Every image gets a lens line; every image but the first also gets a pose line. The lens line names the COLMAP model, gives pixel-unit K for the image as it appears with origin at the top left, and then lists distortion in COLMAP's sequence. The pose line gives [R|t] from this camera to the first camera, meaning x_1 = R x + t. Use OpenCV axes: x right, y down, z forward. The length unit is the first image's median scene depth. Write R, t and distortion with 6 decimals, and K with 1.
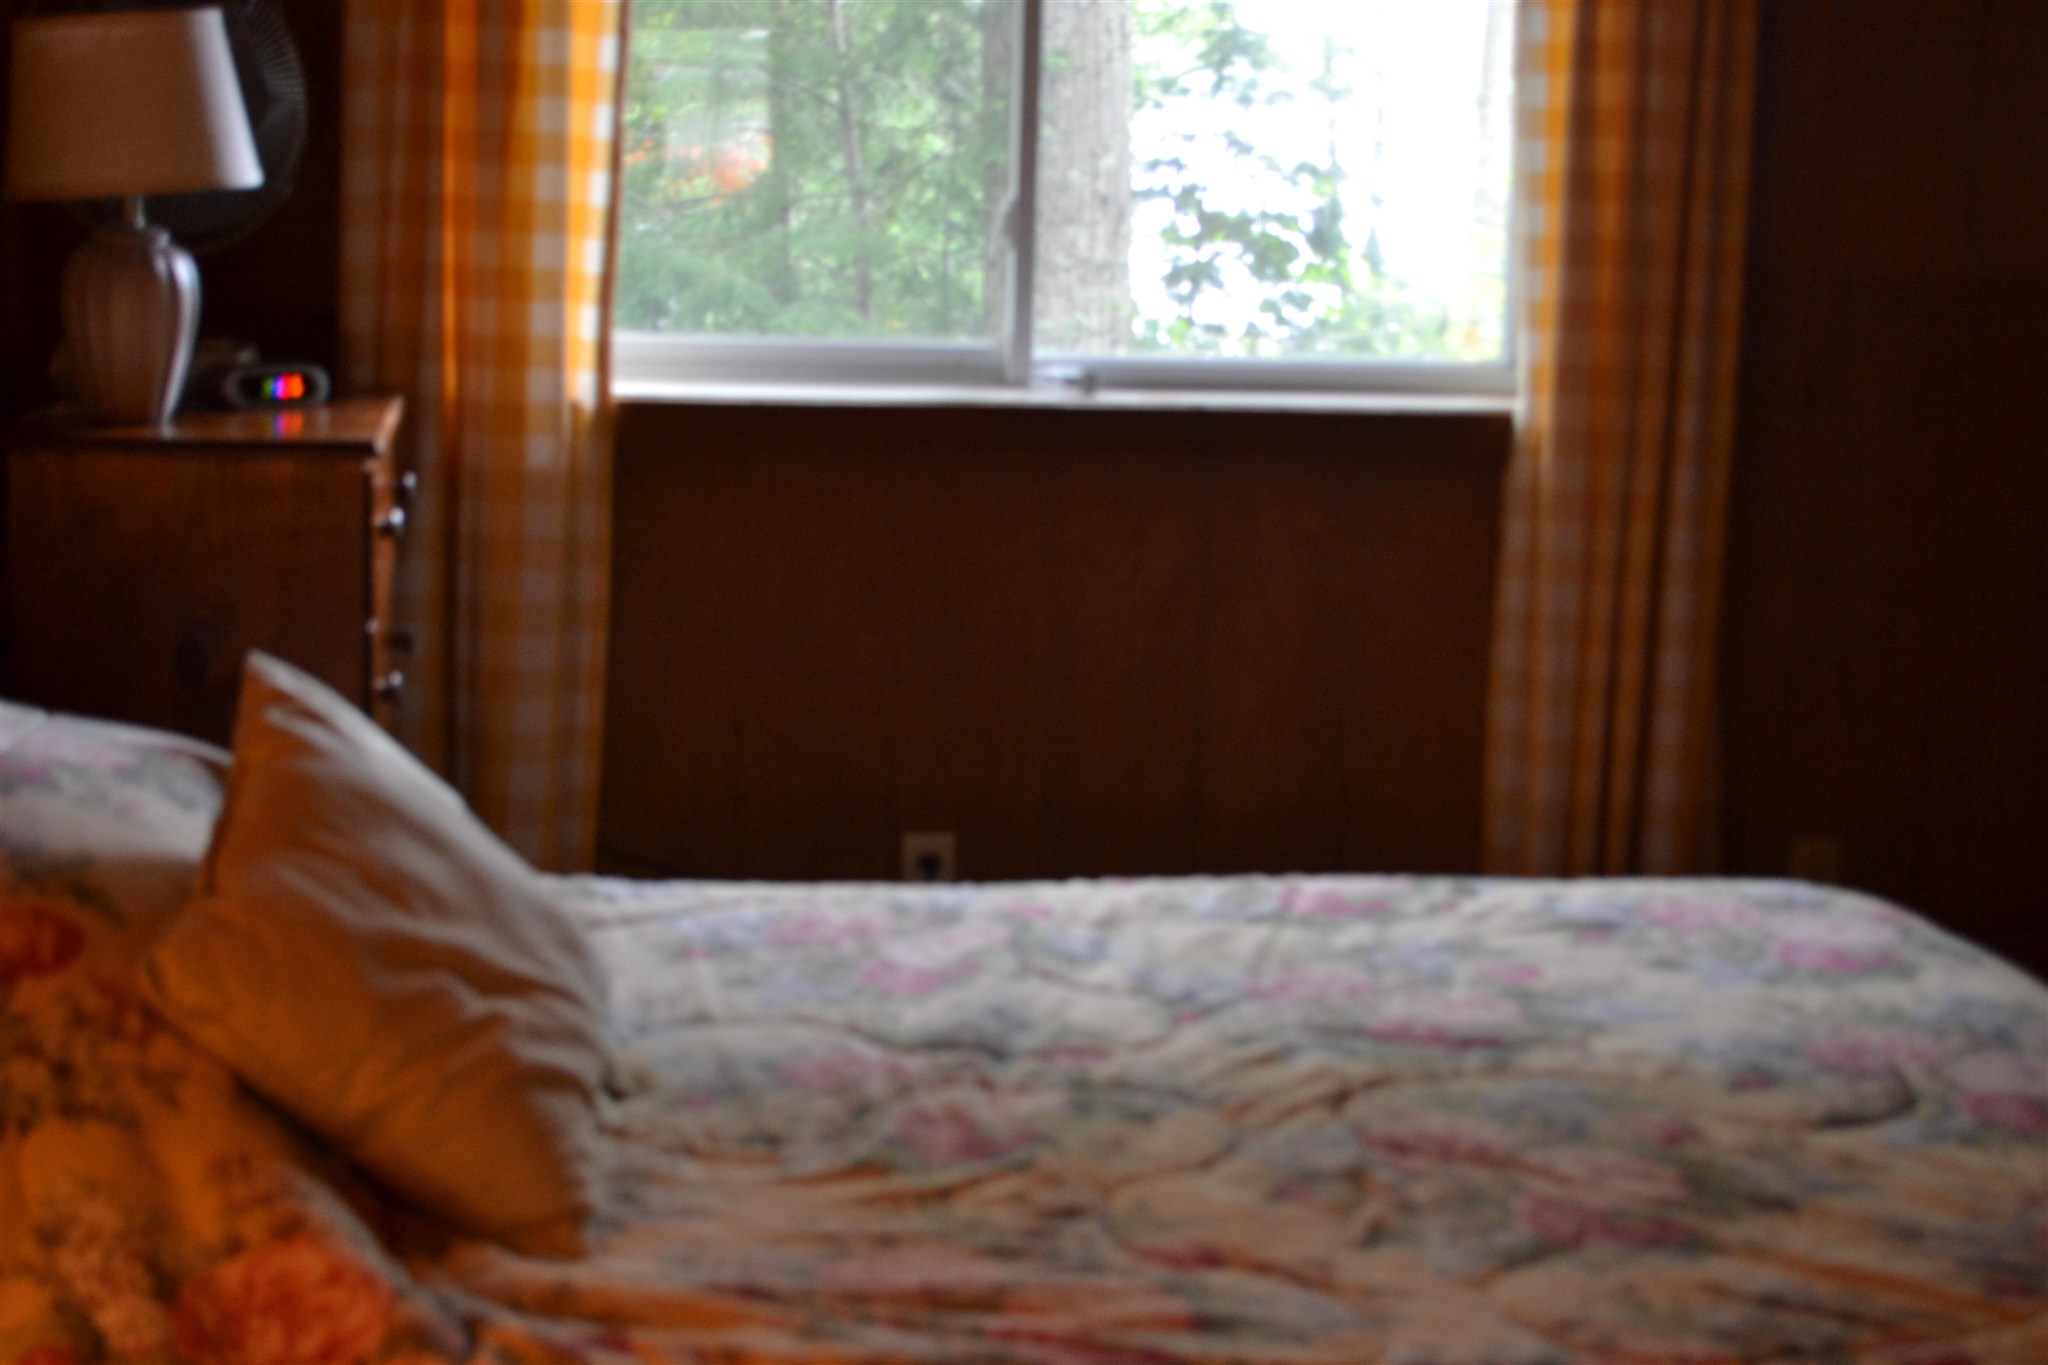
lens RADIAL K [[3189.7, 0, 1022.6], [0, 3189.7, 674.8], [0, 0, 1]] dist [0.001010, 0.000000]
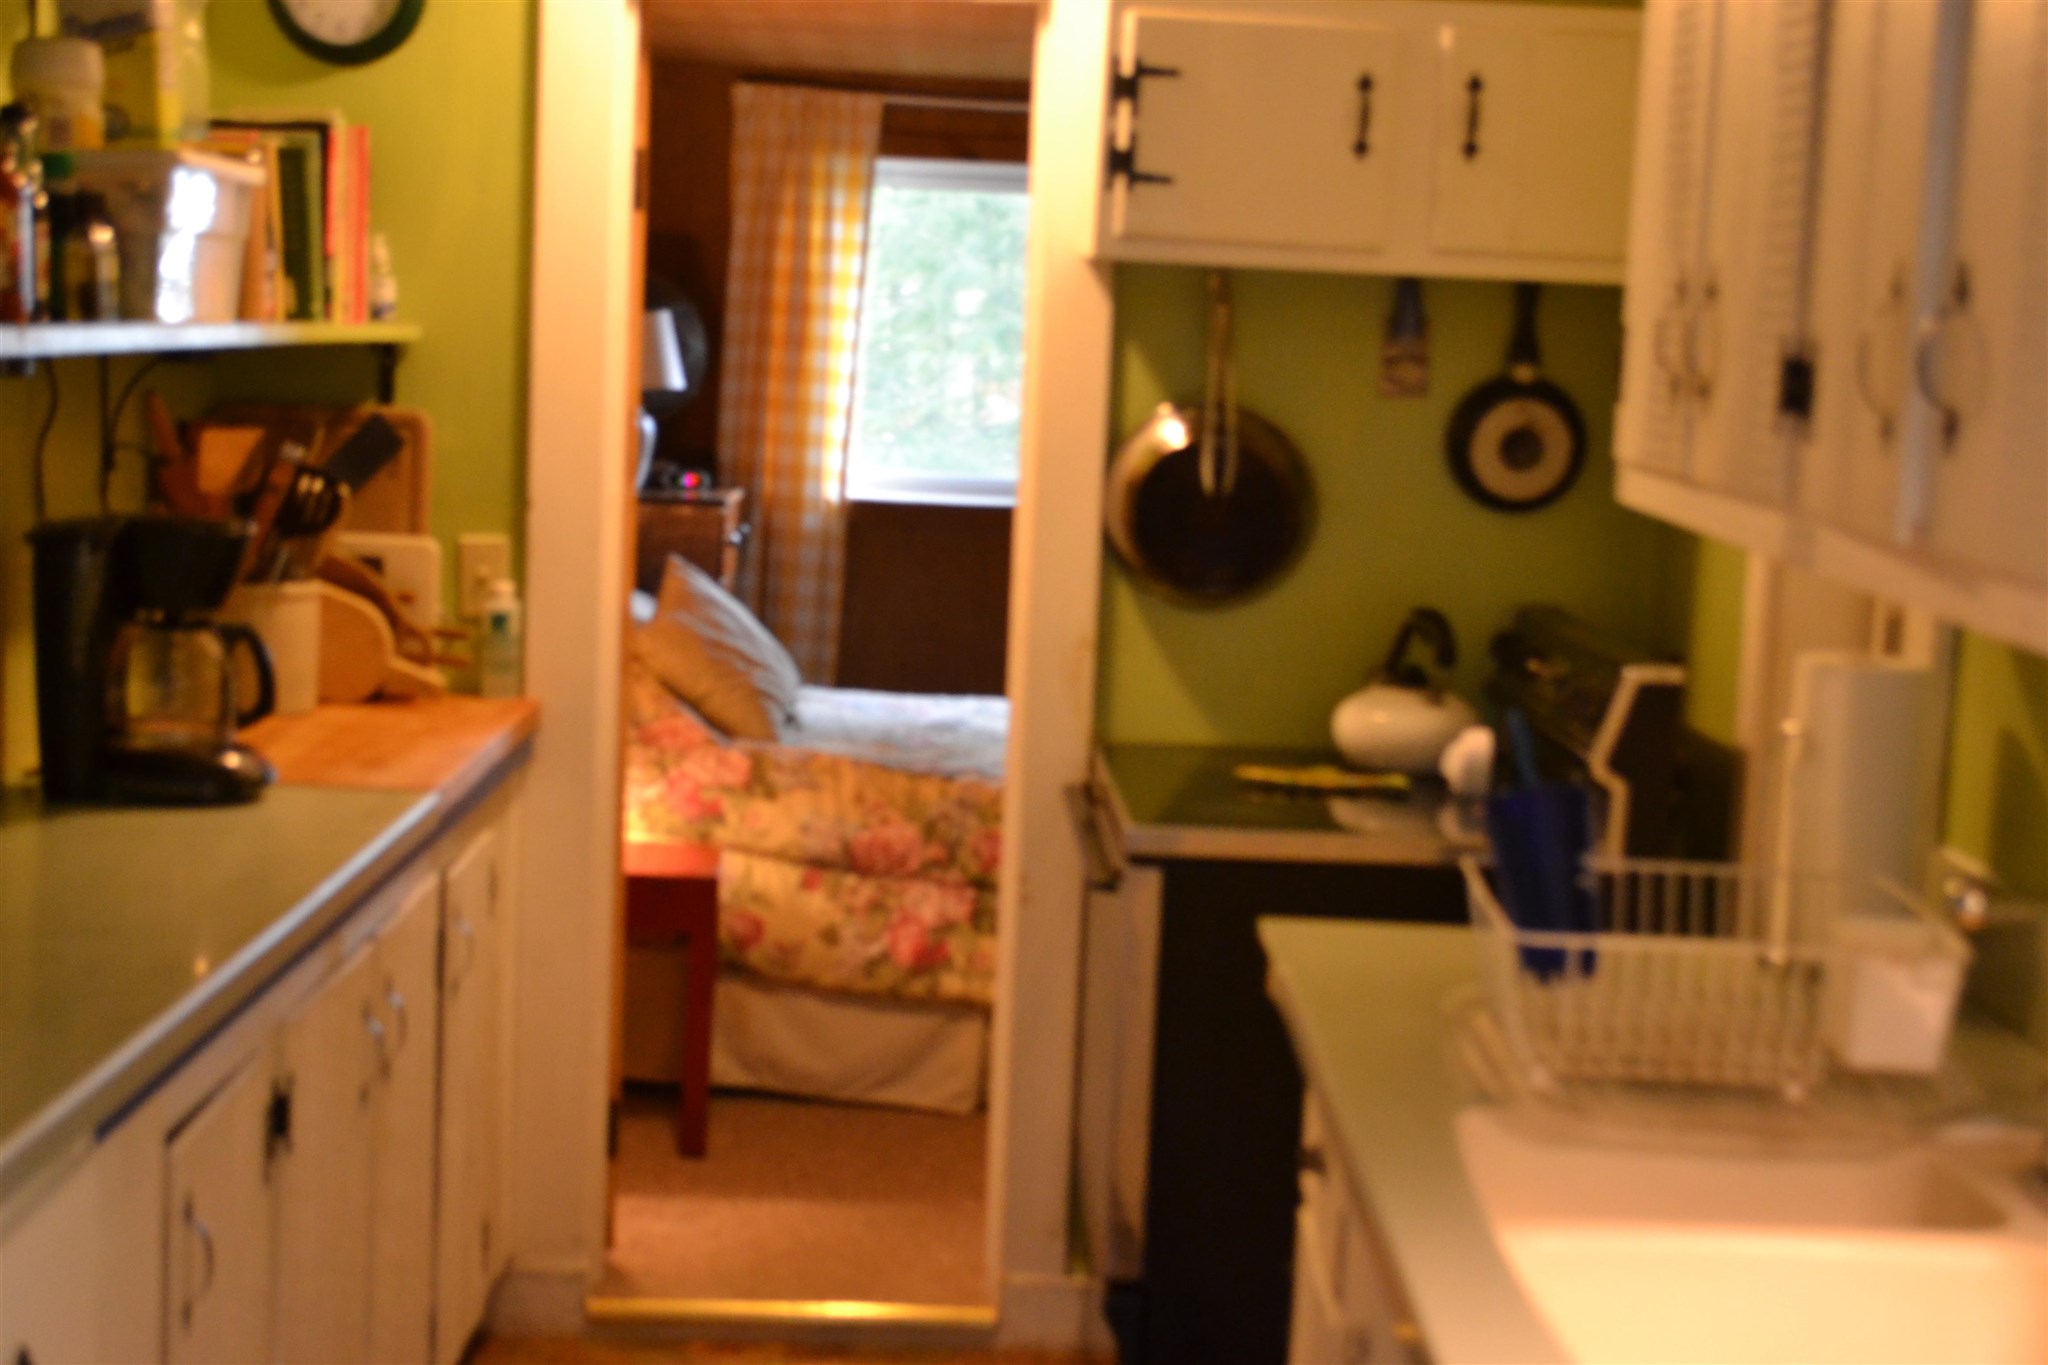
lens RADIAL K [[3189.7, 0, 1025.0], [0, 3189.7, 687.1], [0, 0, 1]] dist [0.001010, 0.000000]
pose [[0.991944, 0.027953, -0.123552, 0.251571], [-0.037177, 0.996639, -0.072992, 0.187543], [0.121097, 0.076998, 0.989650, -1.043429]]
